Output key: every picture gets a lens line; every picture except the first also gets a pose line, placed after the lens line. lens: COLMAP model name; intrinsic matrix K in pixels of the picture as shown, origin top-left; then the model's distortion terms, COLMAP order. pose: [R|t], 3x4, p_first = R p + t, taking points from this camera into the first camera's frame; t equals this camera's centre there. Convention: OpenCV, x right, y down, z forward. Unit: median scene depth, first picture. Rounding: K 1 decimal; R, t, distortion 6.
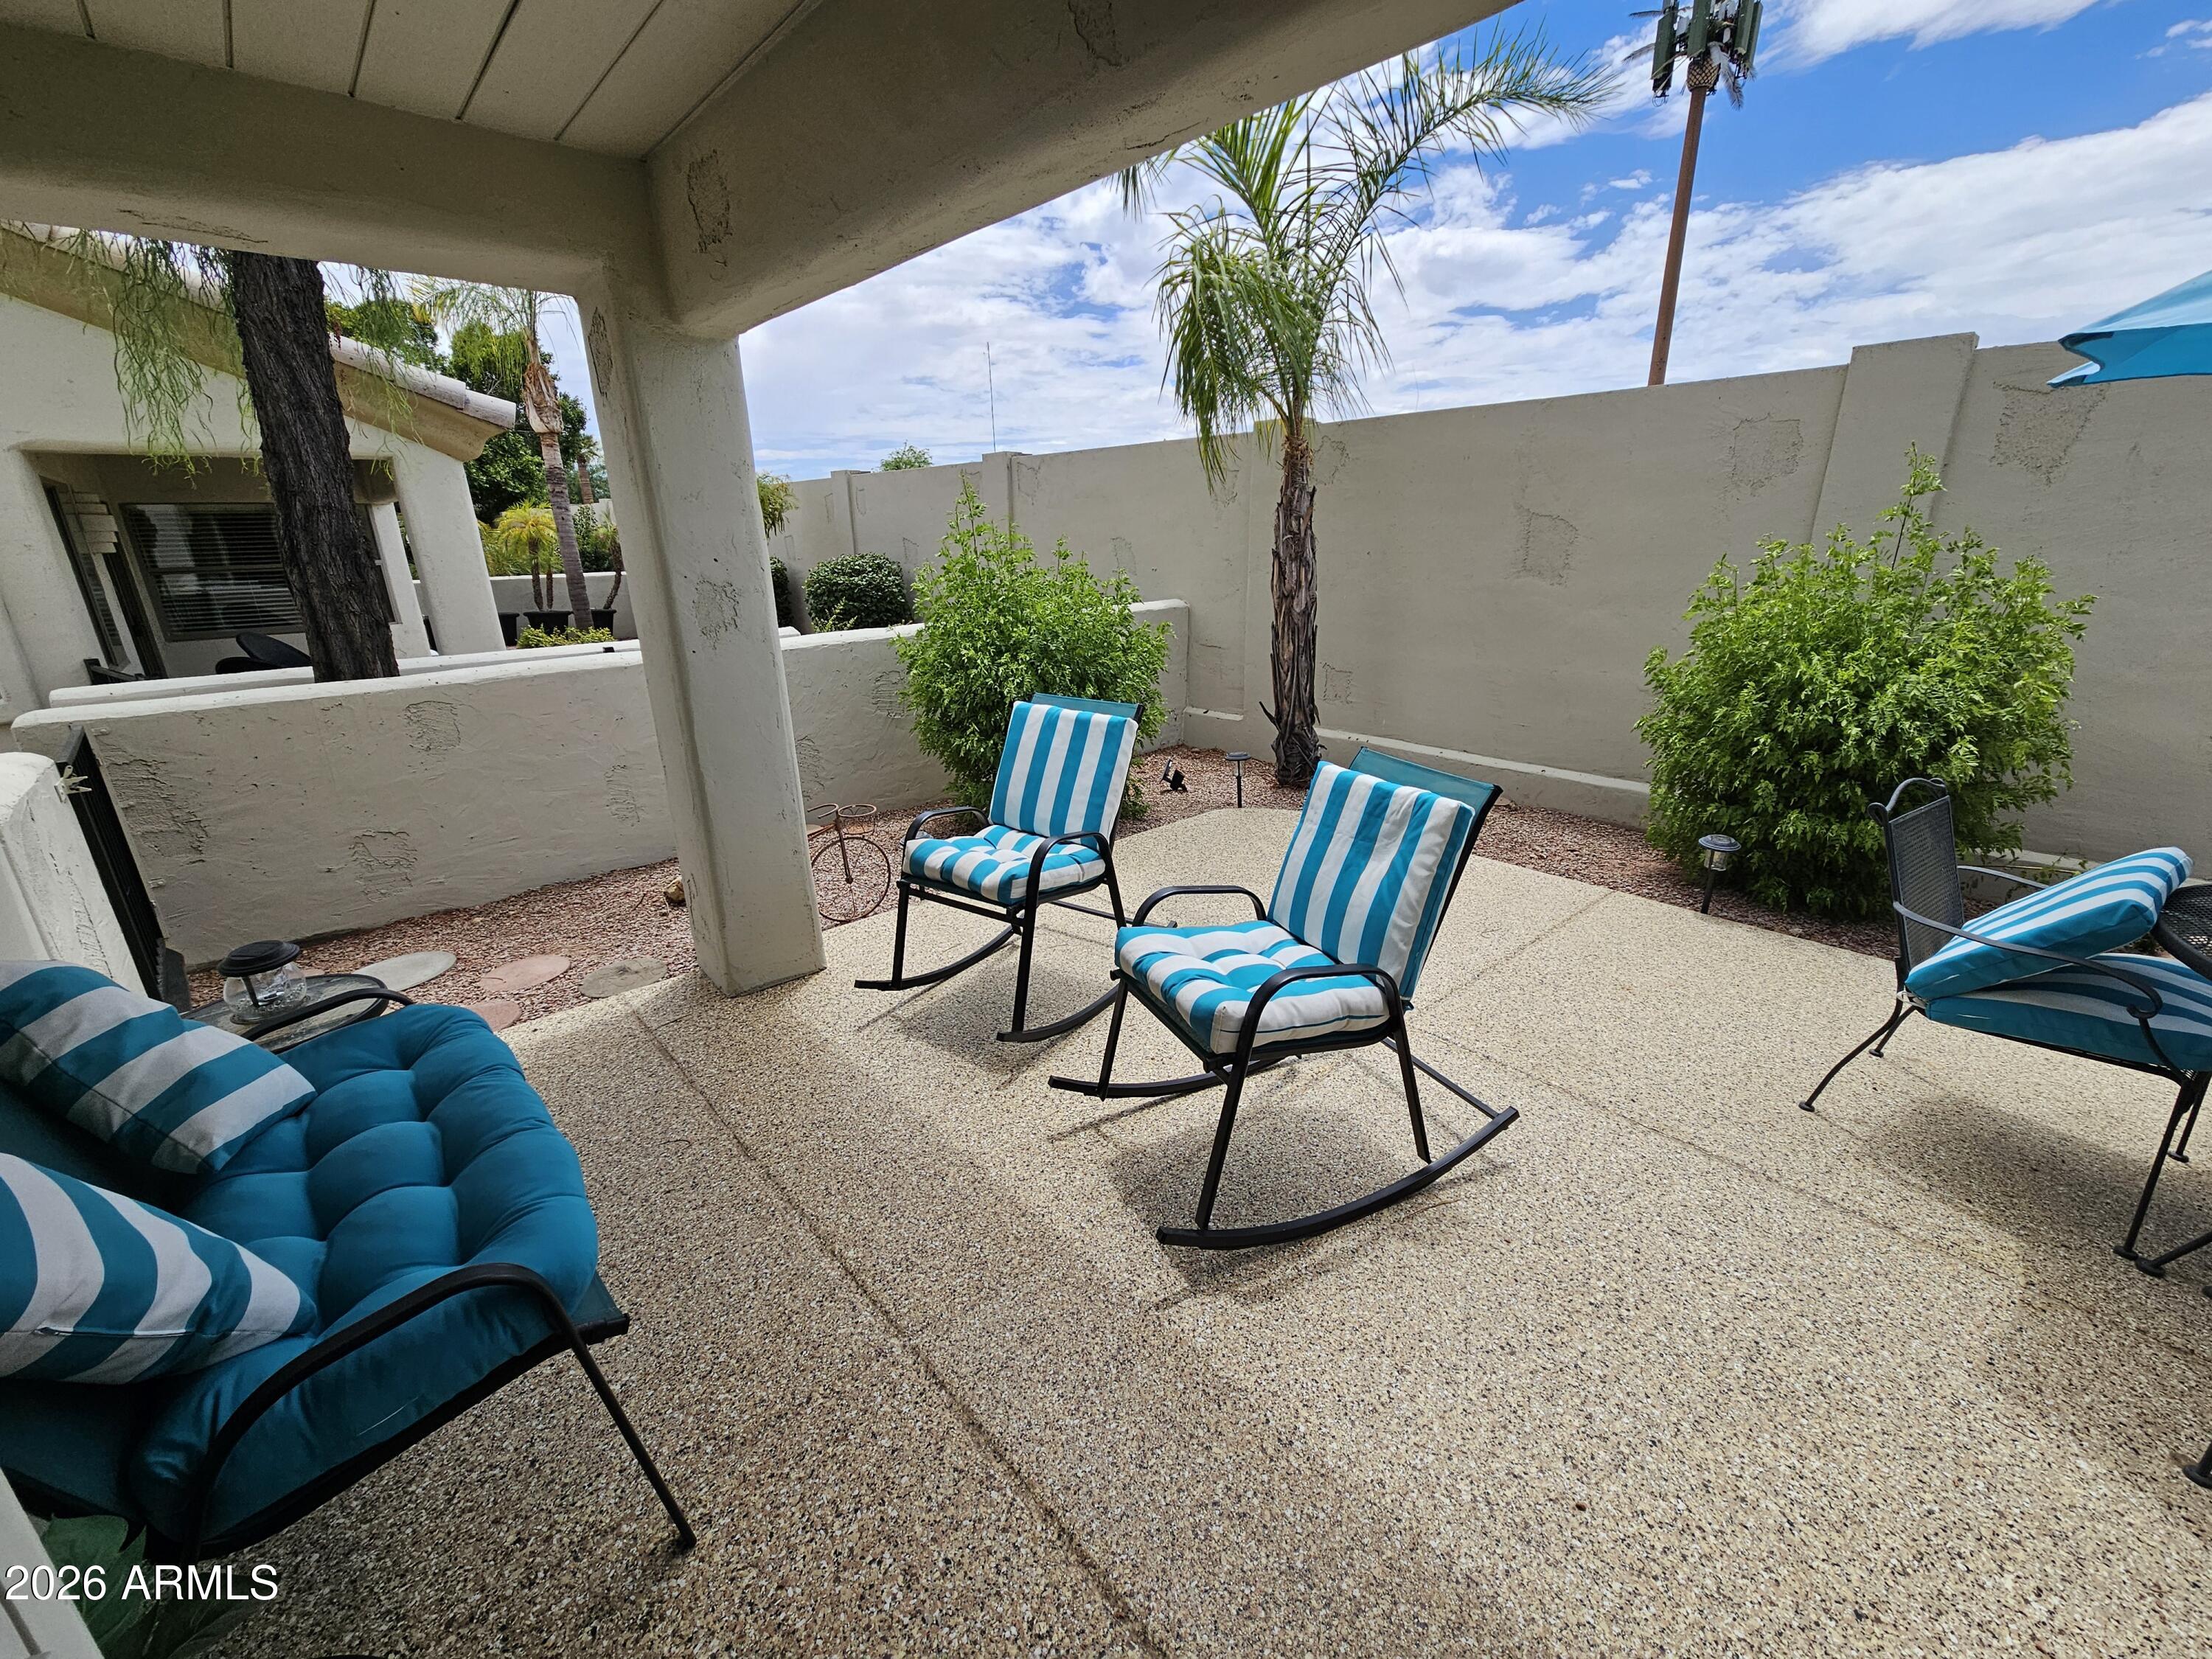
lens RADIAL K [[904.8, 0, 1110.4], [0, 904.8, 826.7], [0, 0, 1]] dist [0.000007, 0.000286]
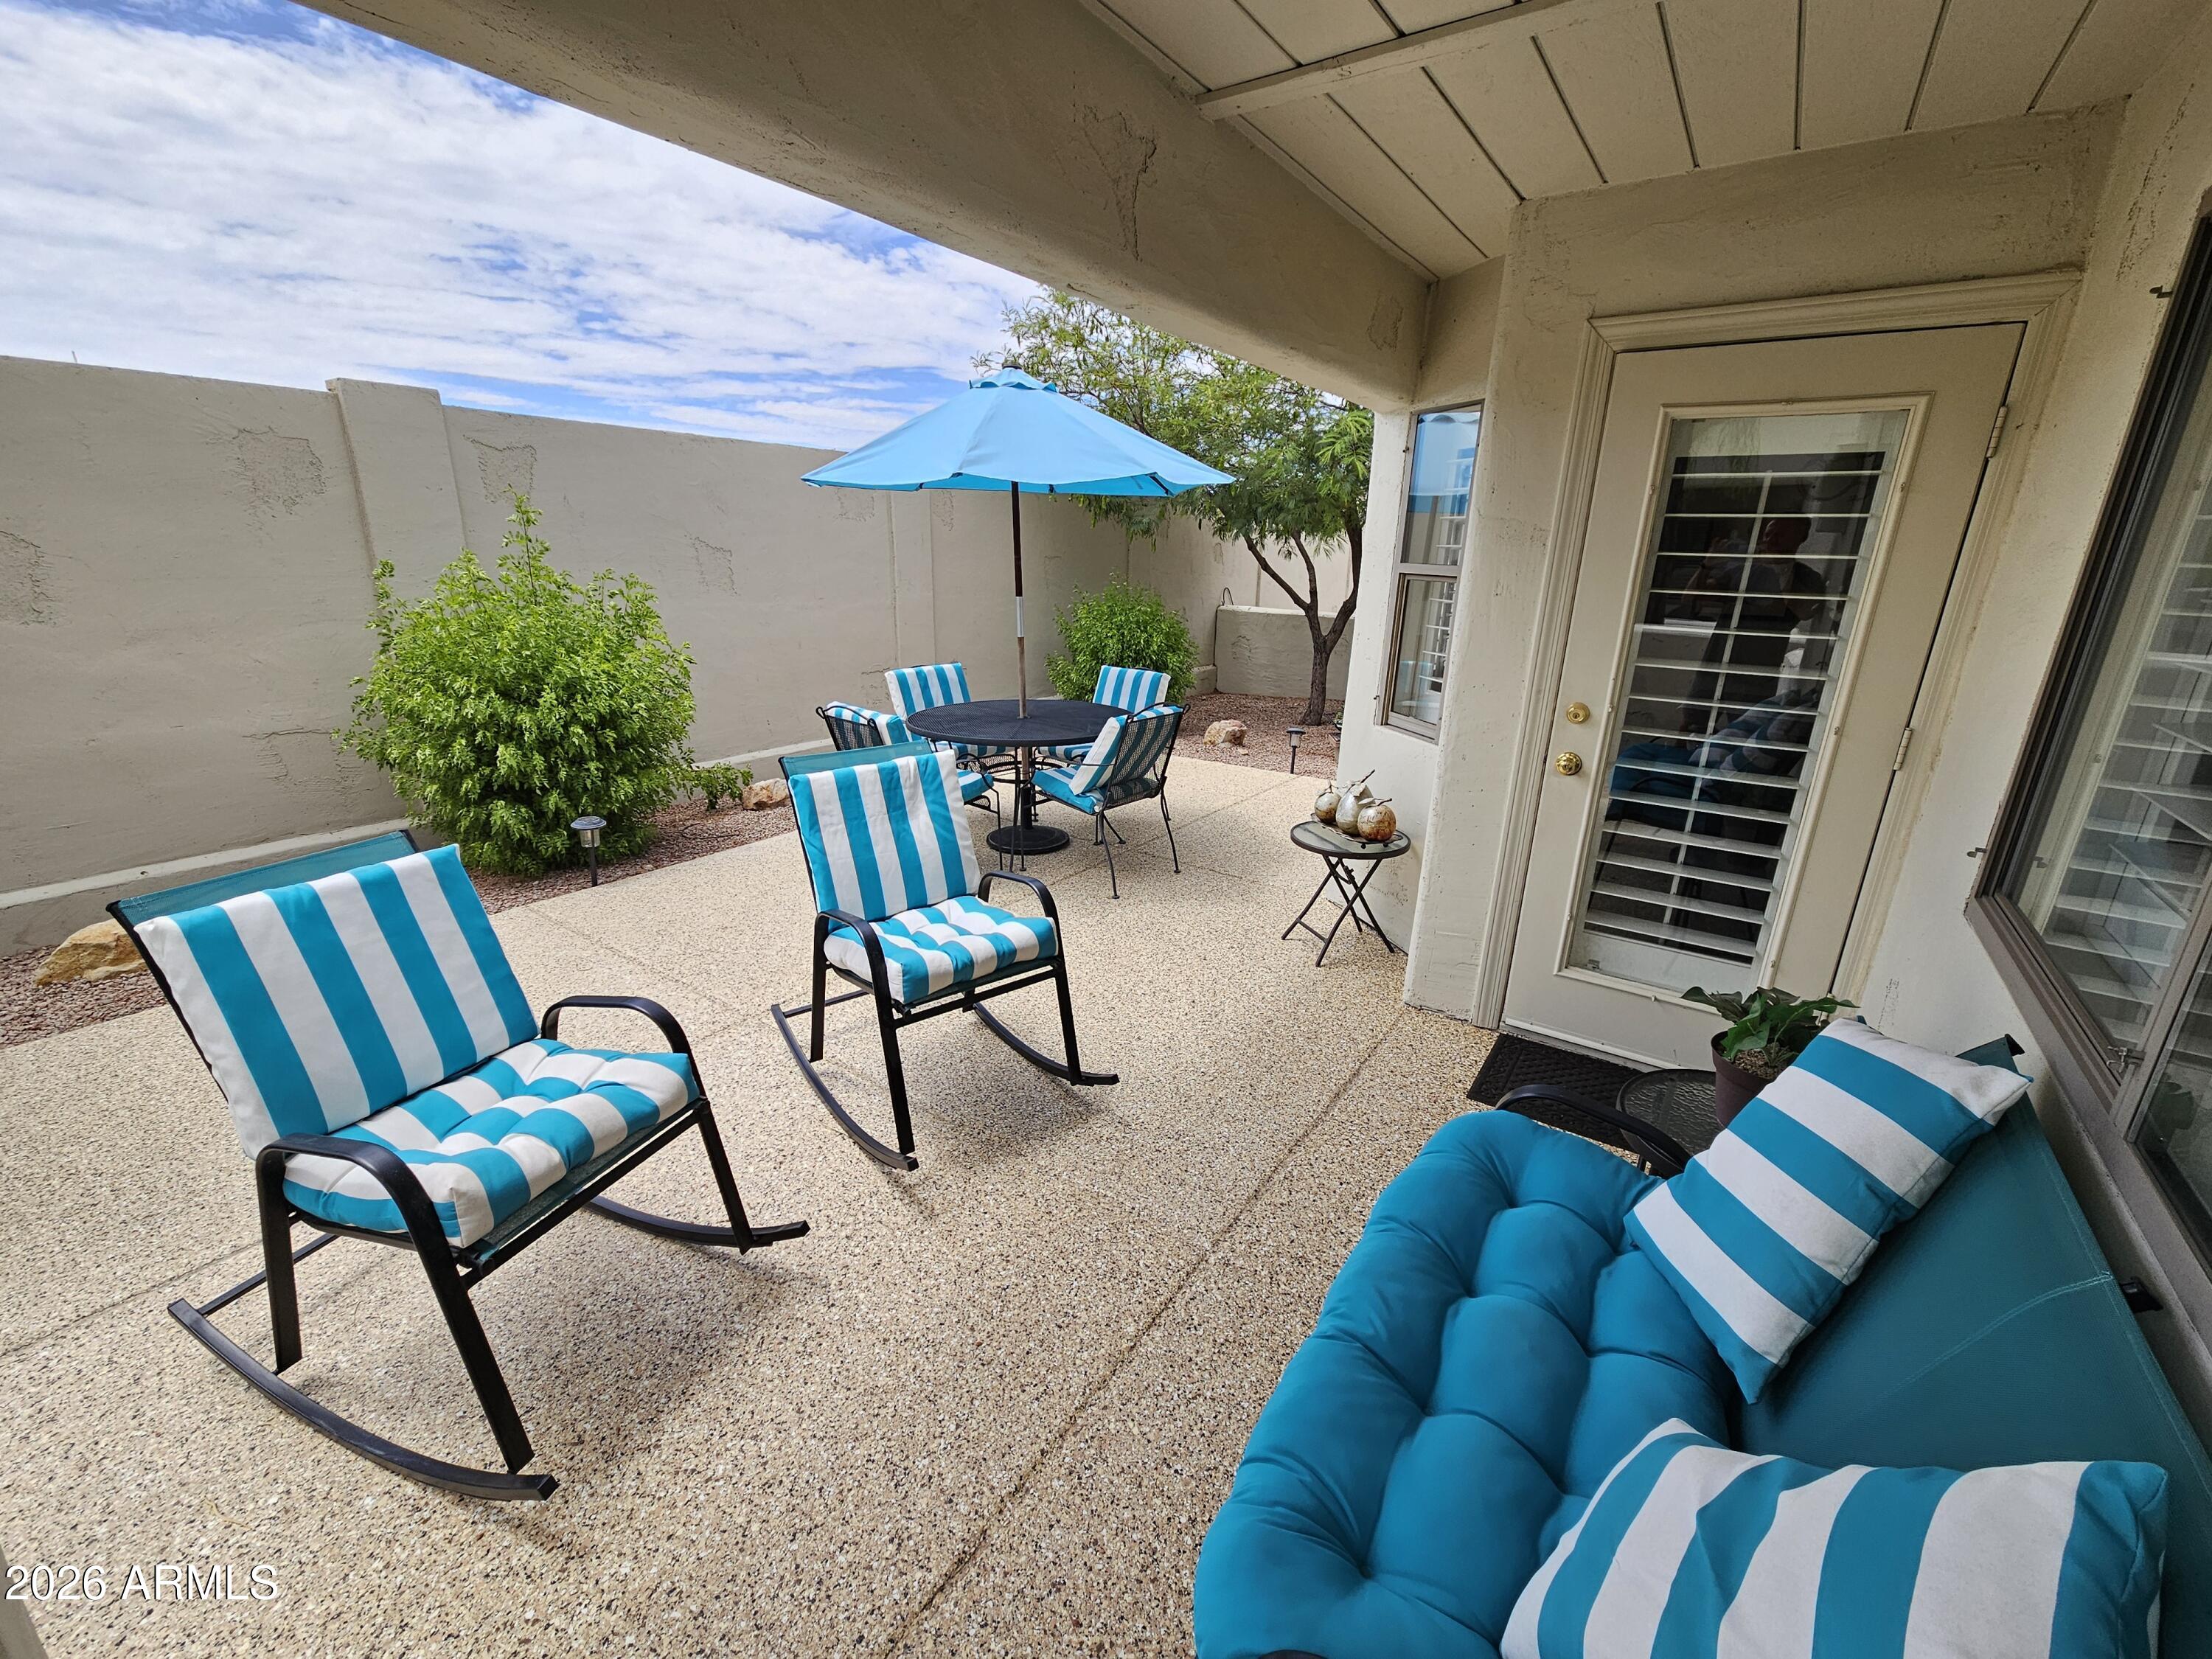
lens RADIAL K [[904.8, 0, 1110.4], [0, 904.8, 826.7], [0, 0, 1]] dist [0.000007, 0.000286]
pose [[-0.220030, -0.278200, 0.934982, -1.075139], [0.288803, 0.896925, 0.334840, -0.335247], [-0.931762, 0.343700, -0.117005, 1.005713]]
